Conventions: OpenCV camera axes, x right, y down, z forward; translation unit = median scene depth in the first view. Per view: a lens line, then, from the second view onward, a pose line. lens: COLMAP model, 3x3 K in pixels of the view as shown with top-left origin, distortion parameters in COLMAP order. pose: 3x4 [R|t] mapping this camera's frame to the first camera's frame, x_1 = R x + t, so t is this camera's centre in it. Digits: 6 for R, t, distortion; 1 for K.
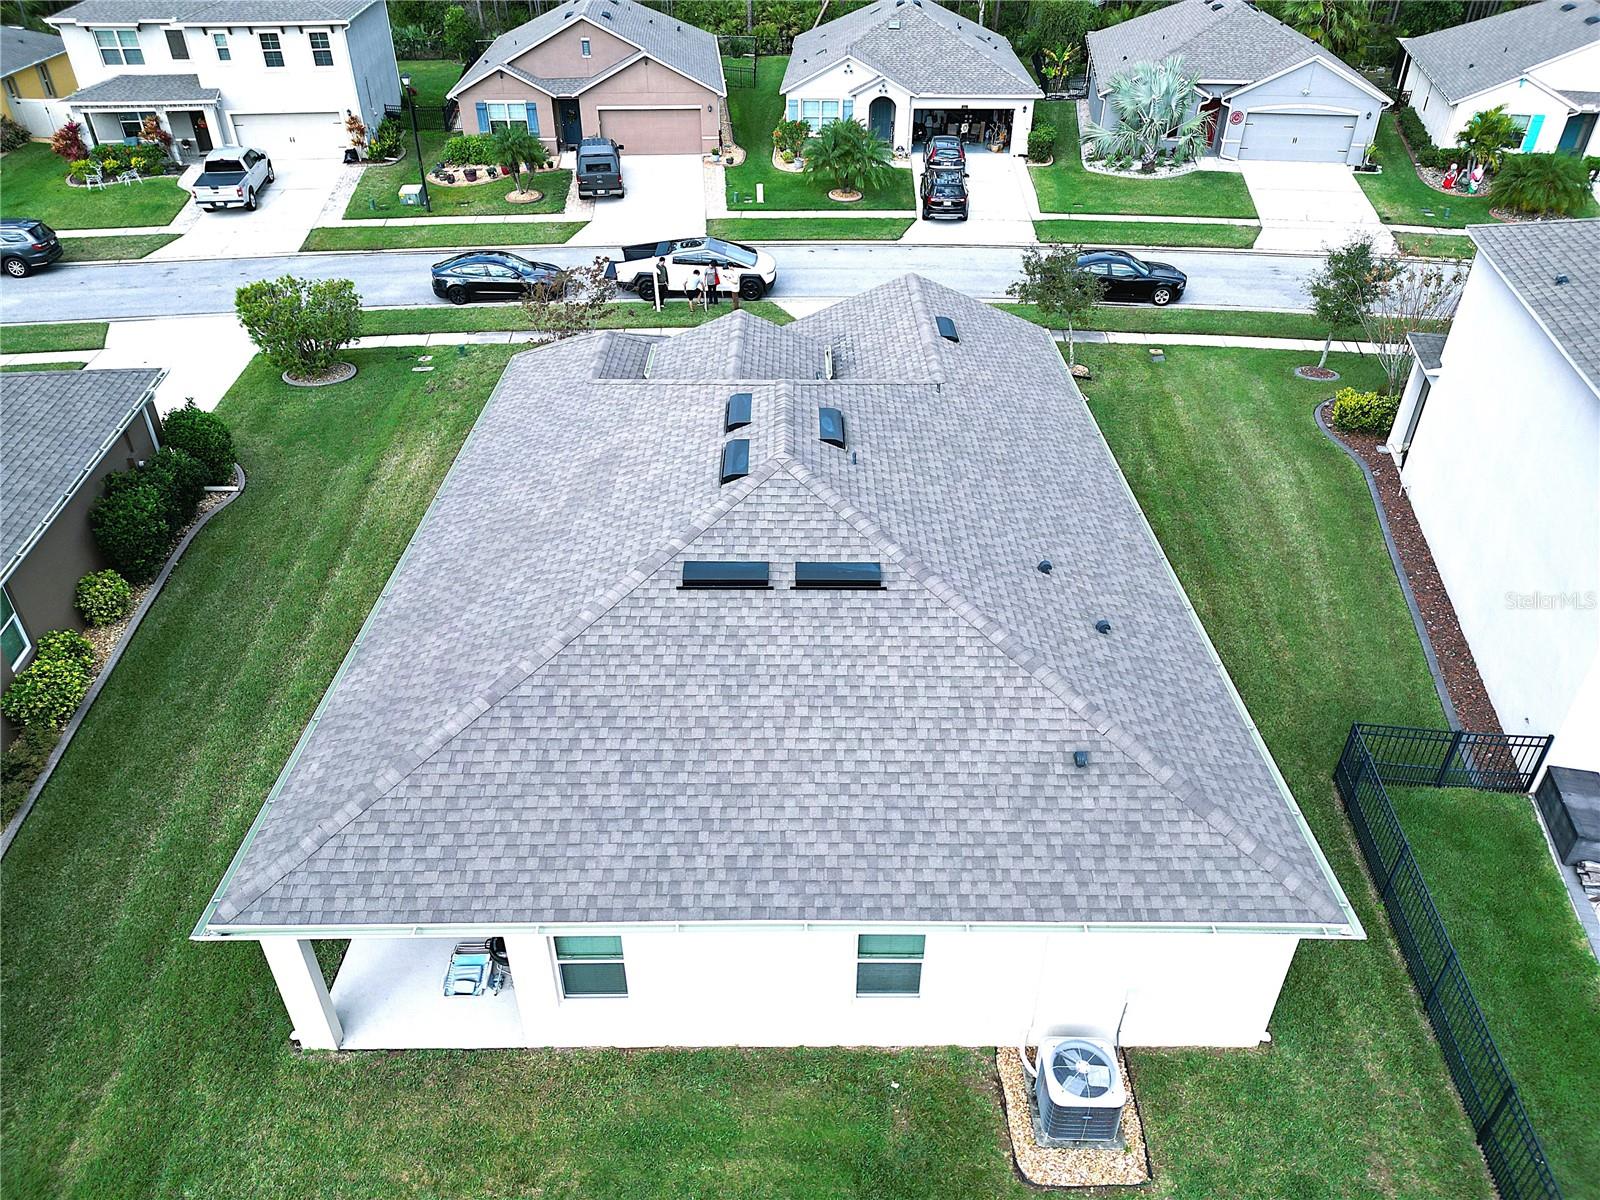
lens RADIAL K [[1124.1, 0, 800.0], [0, 1124.1, 600.0], [0, 0, 1]] dist [0.064006, -0.065686]
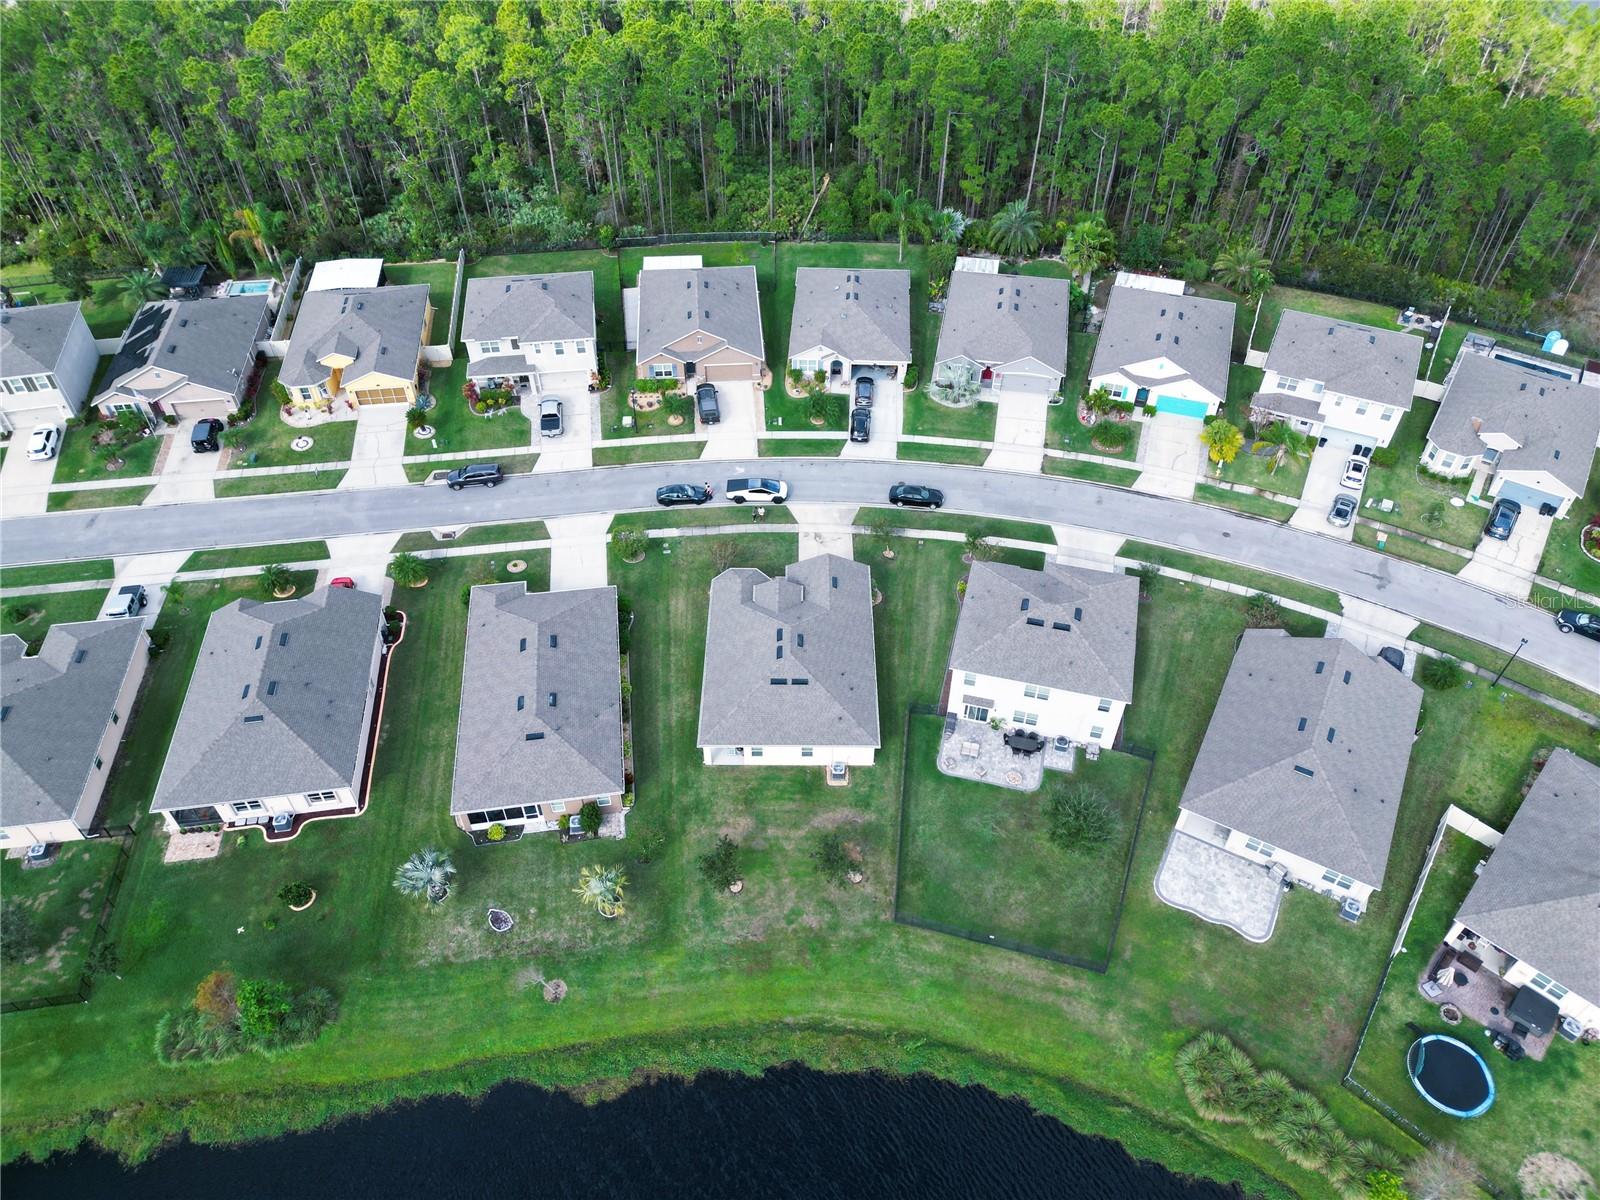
lens RADIAL K [[1111.5, 0, 800.0], [0, 1111.5, 600.0], [0, 0, 1]] dist [0.083587, -0.100492]
pose [[0.999971, 0.004326, -0.006246, 0.025467], [-0.003050, 0.981468, 0.191604, -0.546561], [0.006959, -0.191579, 0.981452, -1.585255]]
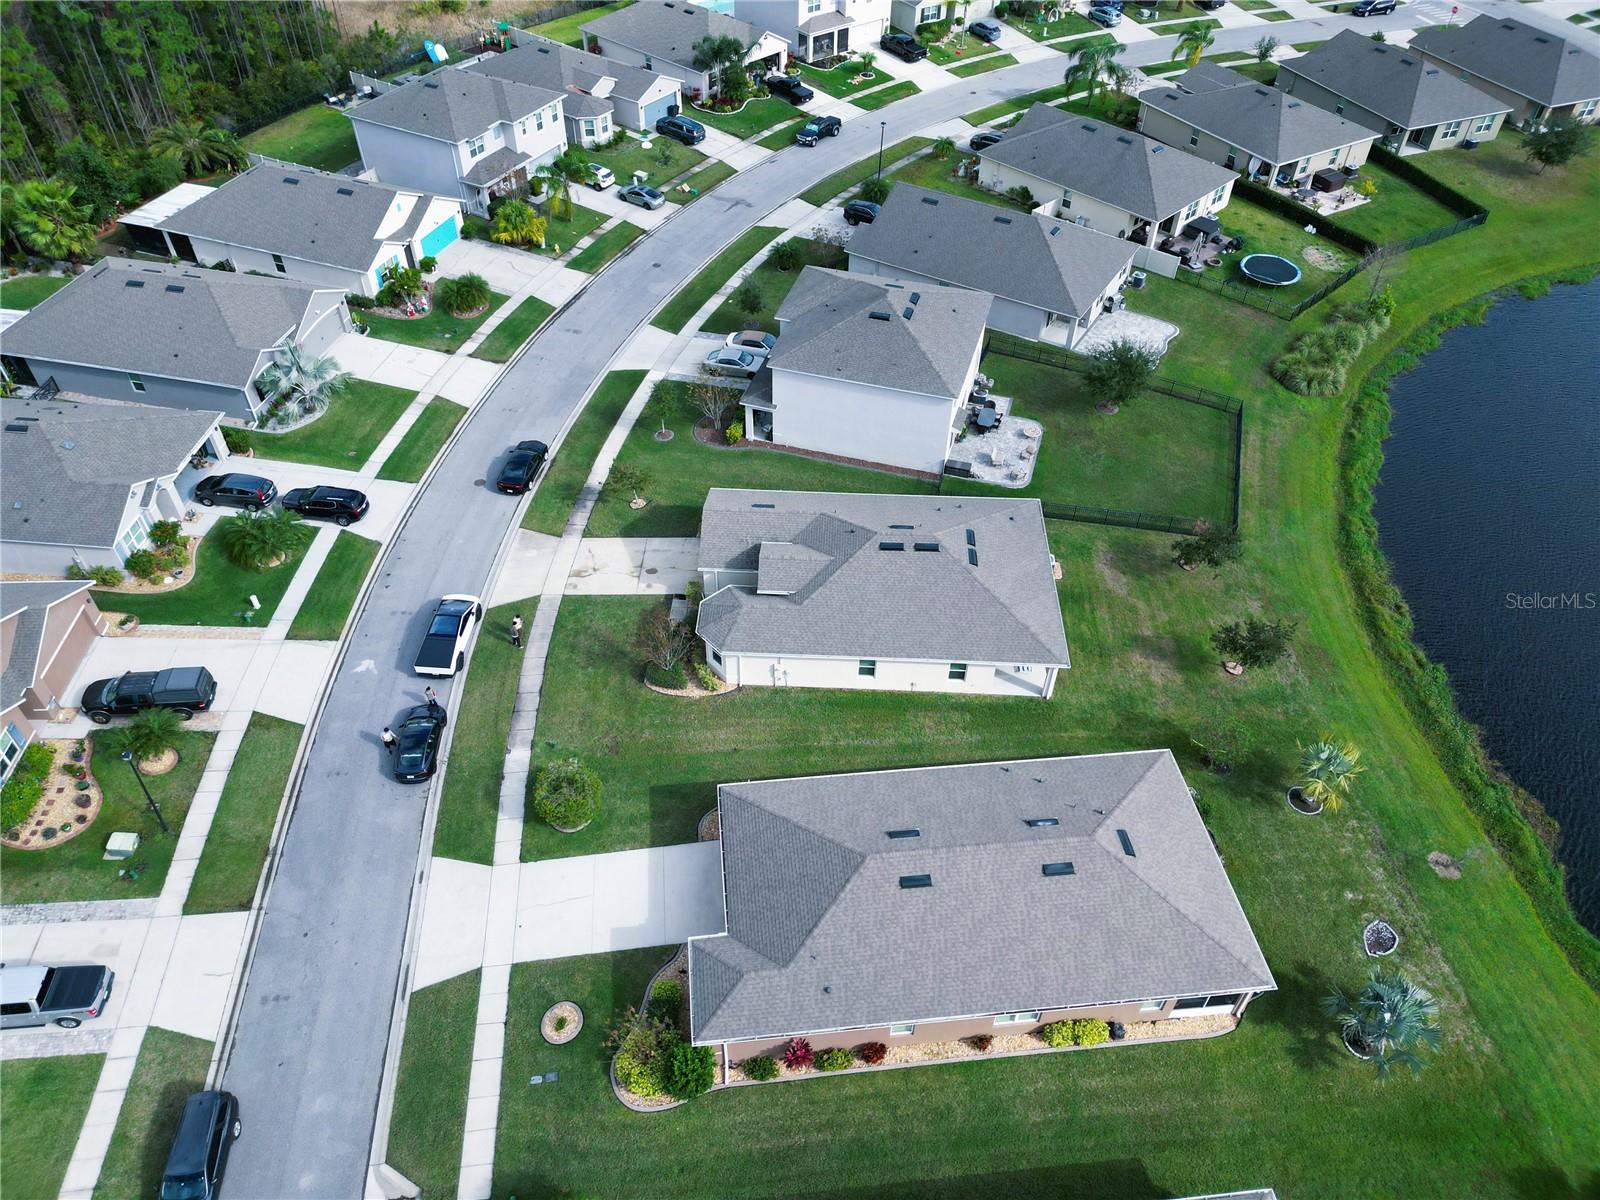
lens RADIAL K [[1111.5, 0, 800.0], [0, 1111.5, 600.0], [0, 0, 1]] dist [0.083587, -0.100492]
pose [[0.042647, -0.695920, 0.716852, -1.110169], [0.546940, 0.616703, 0.566157, -0.915262], [-0.836085, 0.367930, 0.406927, 0.008761]]
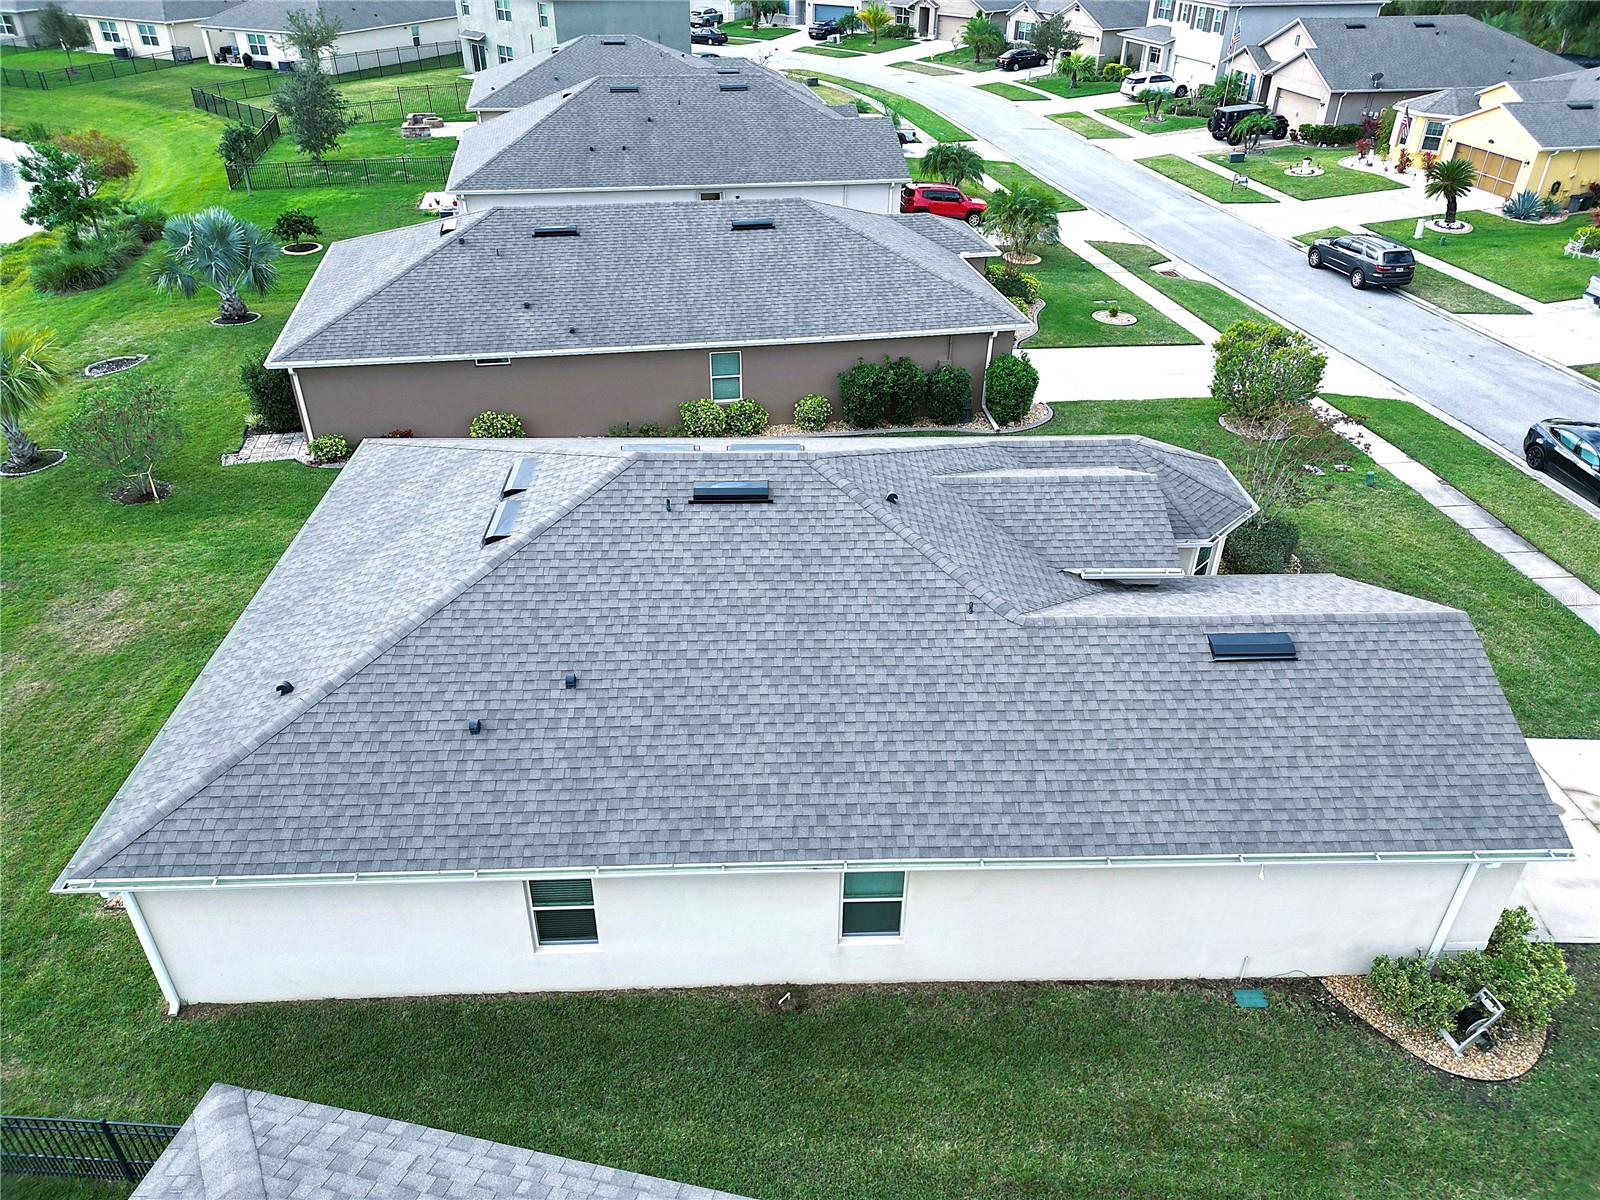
lens RADIAL K [[1111.5, 0, 800.0], [0, 1111.5, 600.0], [0, 0, 1]] dist [0.083587, -0.100492]
pose [[0.033058, 0.535983, -0.843582, 0.410897], [-0.565192, 0.706148, 0.426513, -0.244520], [0.824297, 0.462686, 0.326277, 0.356825]]
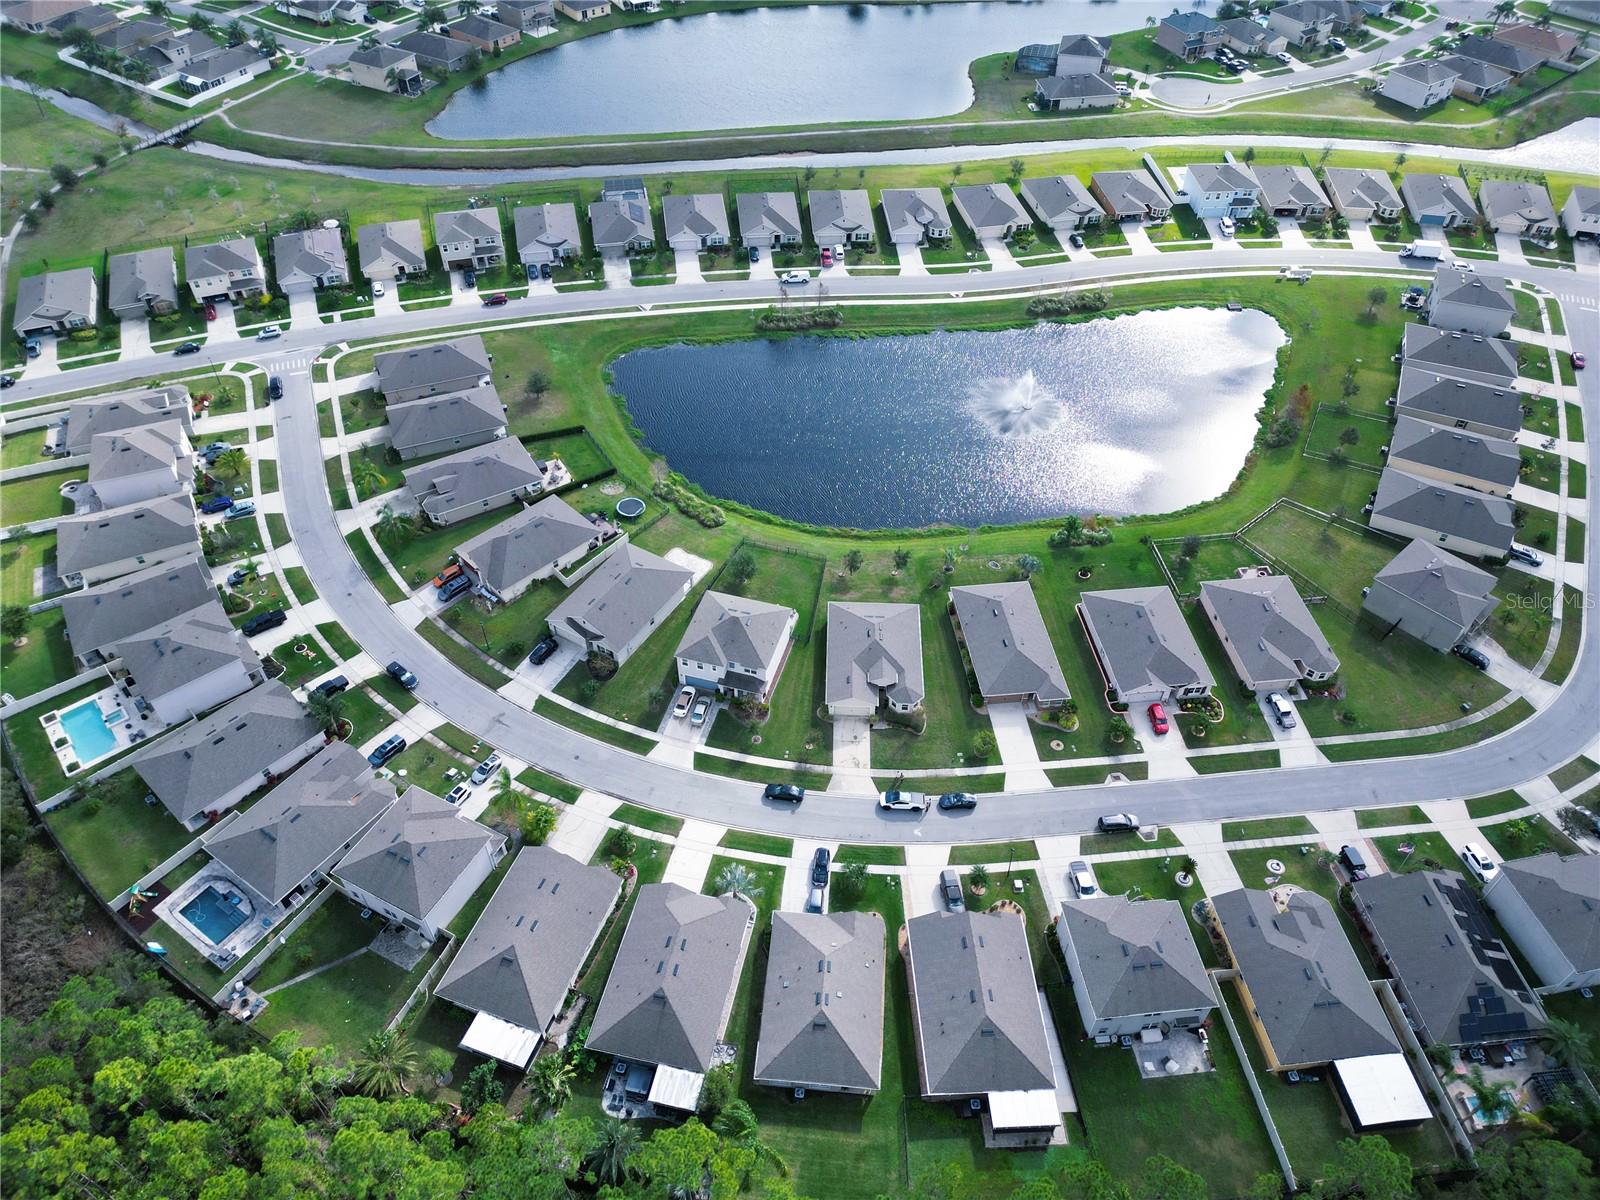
lens RADIAL K [[1111.5, 0, 800.0], [0, 1111.5, 600.0], [0, 0, 1]] dist [0.083587, -0.100492]
pose [[-0.999211, -0.033522, 0.021314, 0.175985], [0.014976, 0.179079, 0.983721, -3.877428], [-0.036793, 0.983264, -0.178435, 1.038508]]
